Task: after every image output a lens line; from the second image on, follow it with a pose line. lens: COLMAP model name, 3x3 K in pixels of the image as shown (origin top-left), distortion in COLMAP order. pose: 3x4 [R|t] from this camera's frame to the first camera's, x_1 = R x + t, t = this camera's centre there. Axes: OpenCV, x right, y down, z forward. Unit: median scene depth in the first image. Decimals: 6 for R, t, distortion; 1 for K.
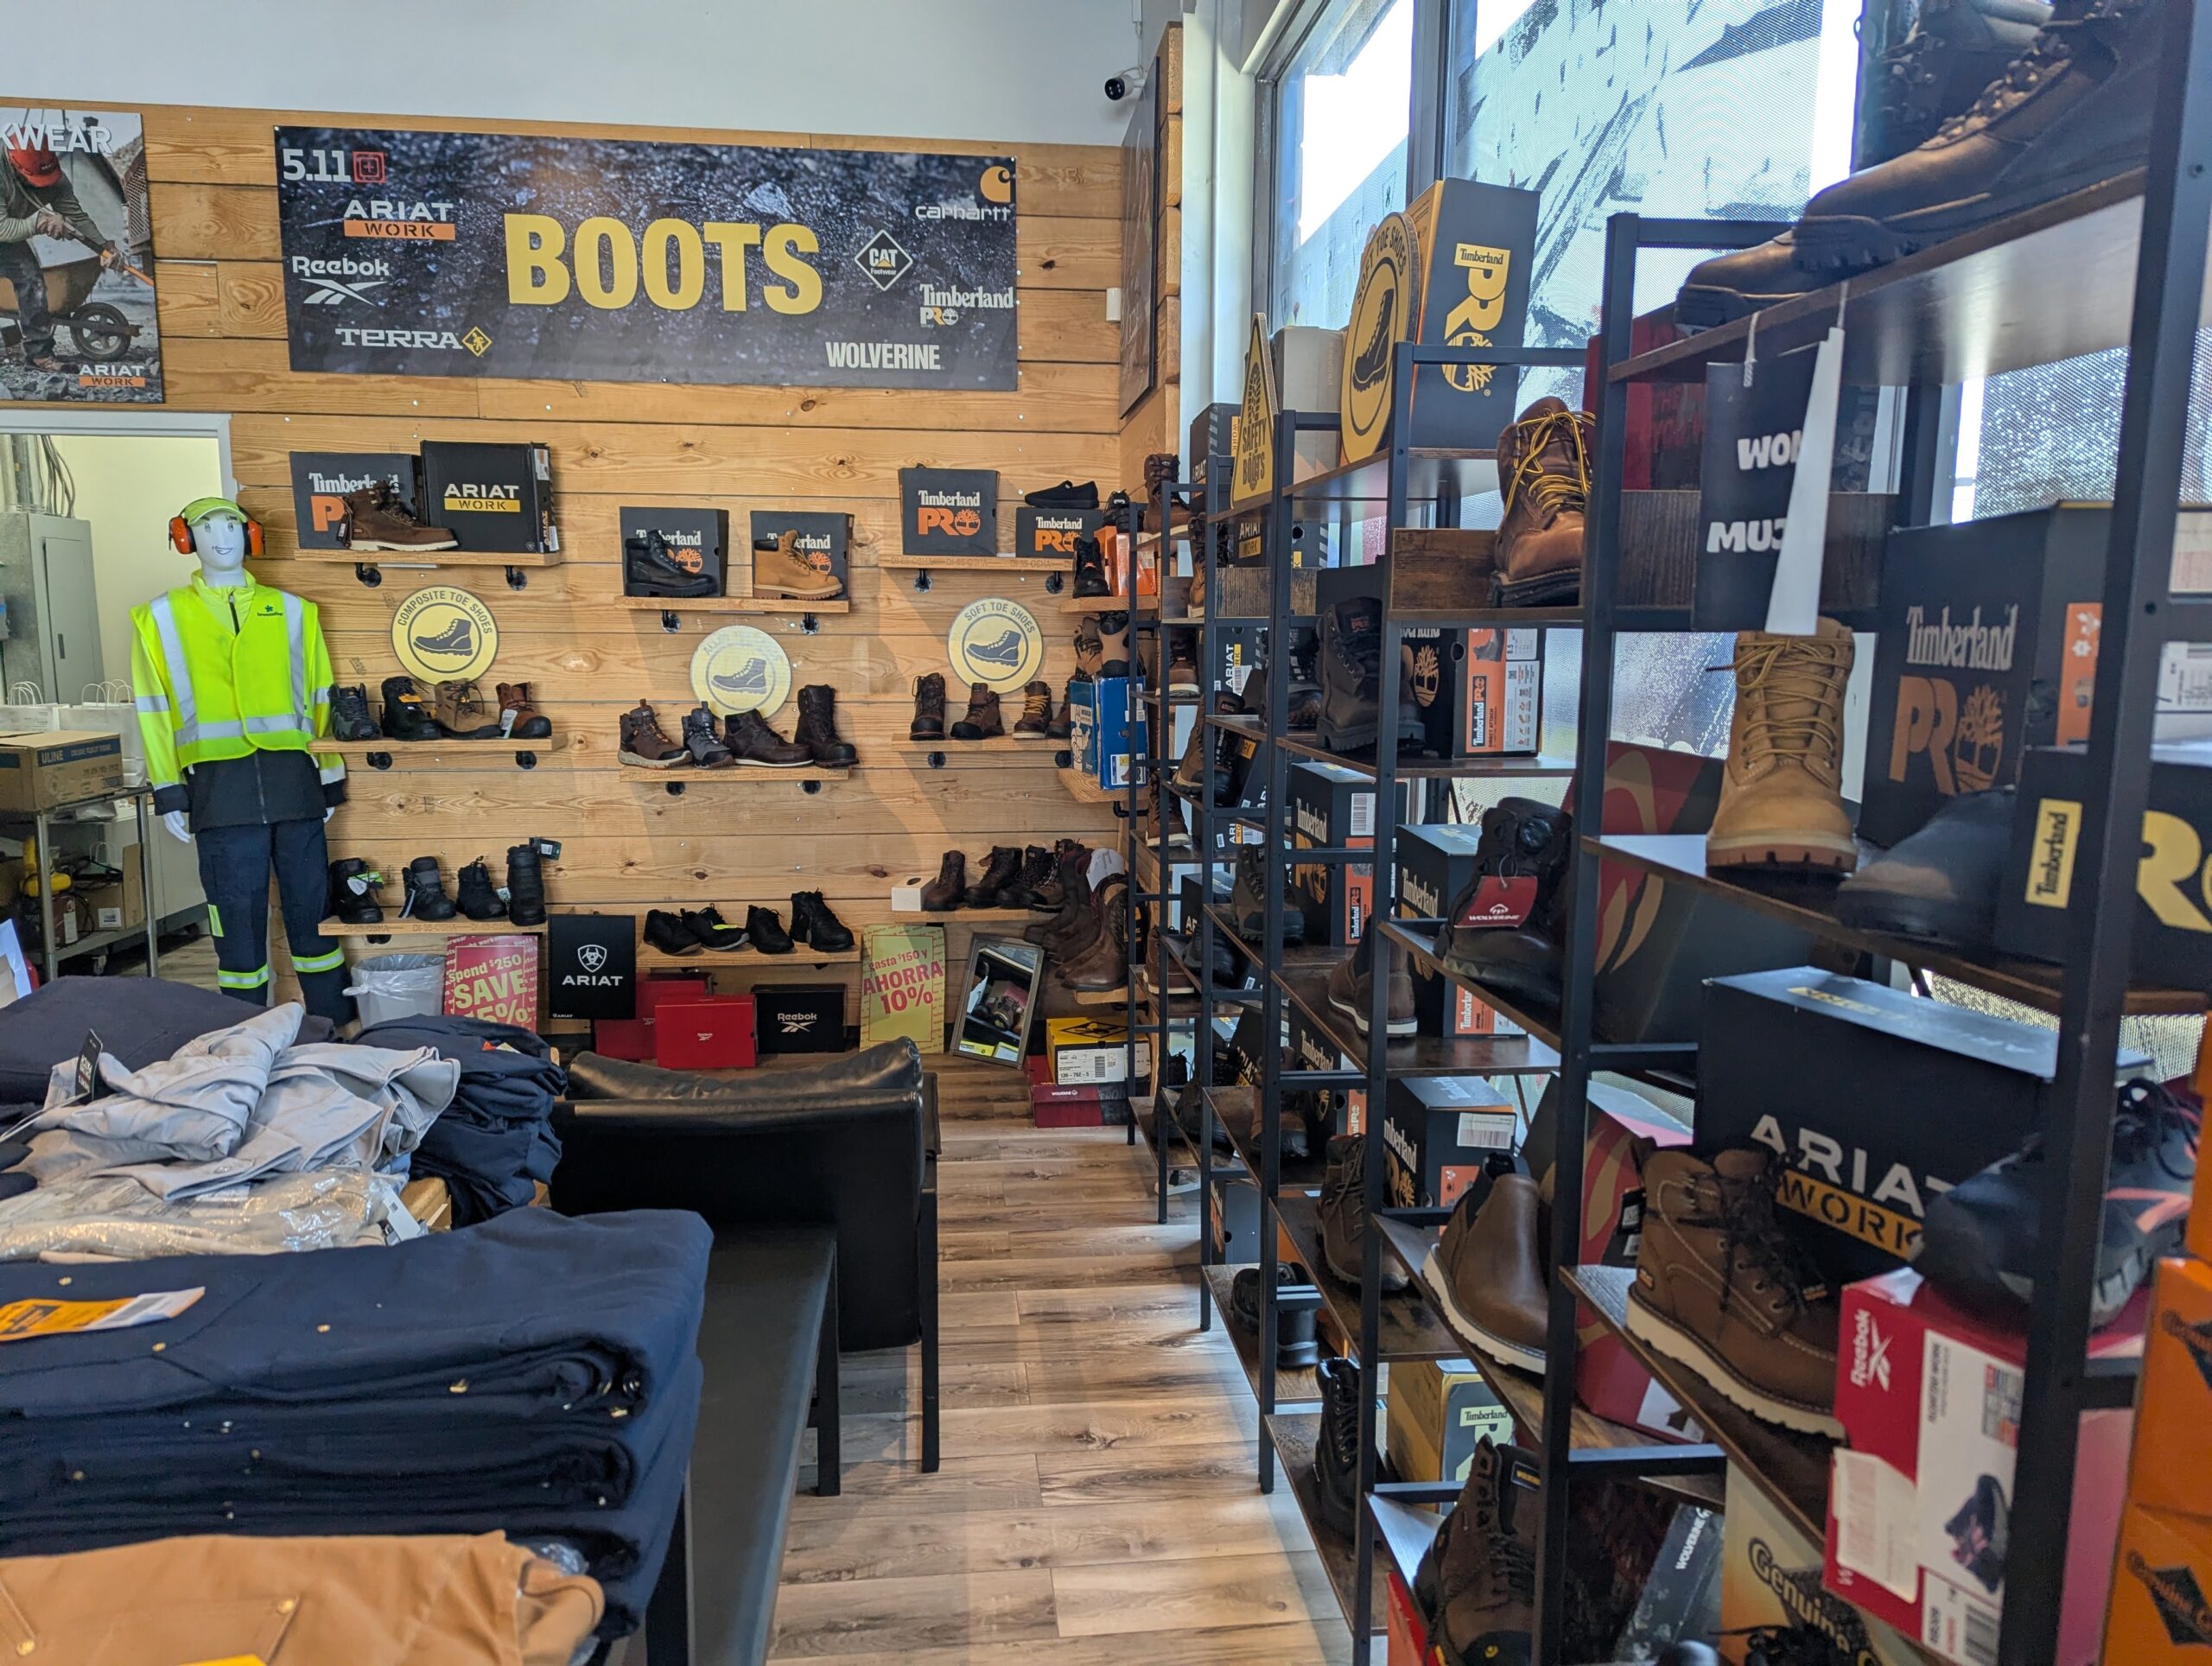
lens RADIAL K [[1562.0, 0, 1096.1], [0, 1562.0, 848.3], [0, 0, 1]] dist [0.038126, -0.003092]
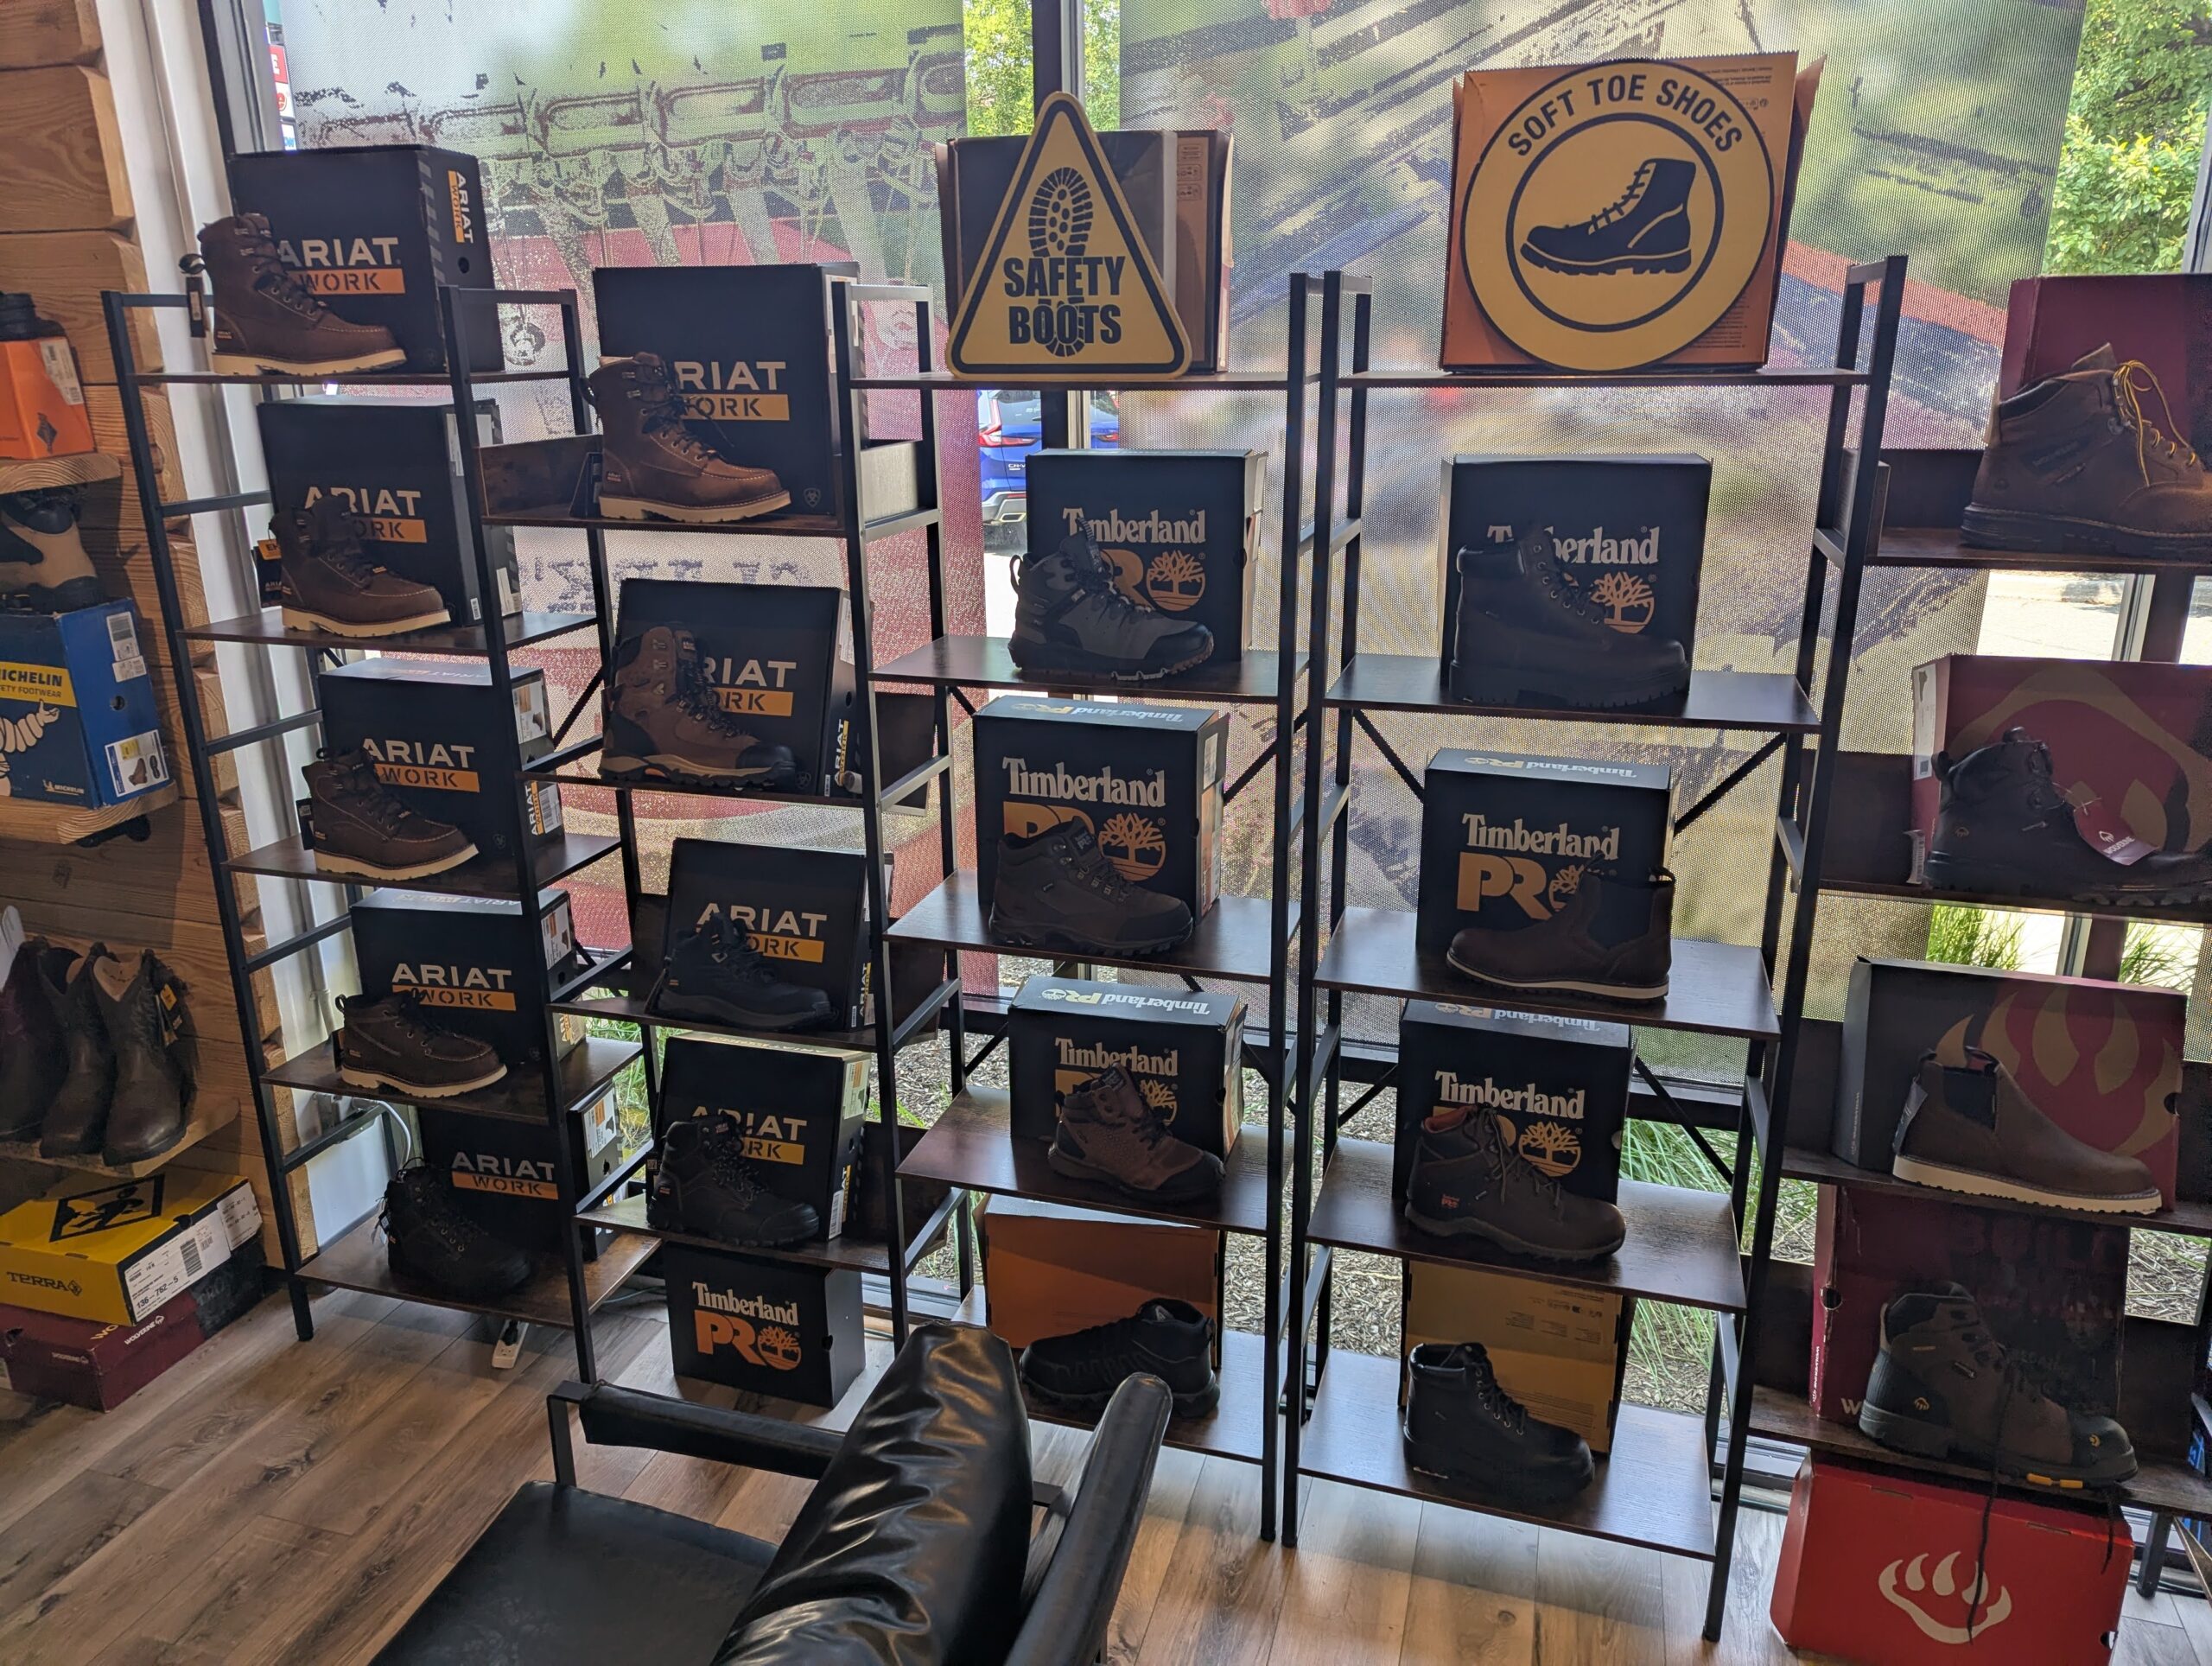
lens RADIAL K [[1562.0, 0, 1096.3], [0, 1562.0, 822.7], [0, 0, 1]] dist [0.038126, -0.003092]
pose [[0.390299, -0.276140, 0.878301, -0.350445], [0.138236, 0.960724, 0.240625, -0.118483], [-0.910251, 0.027498, 0.413142, 0.431089]]
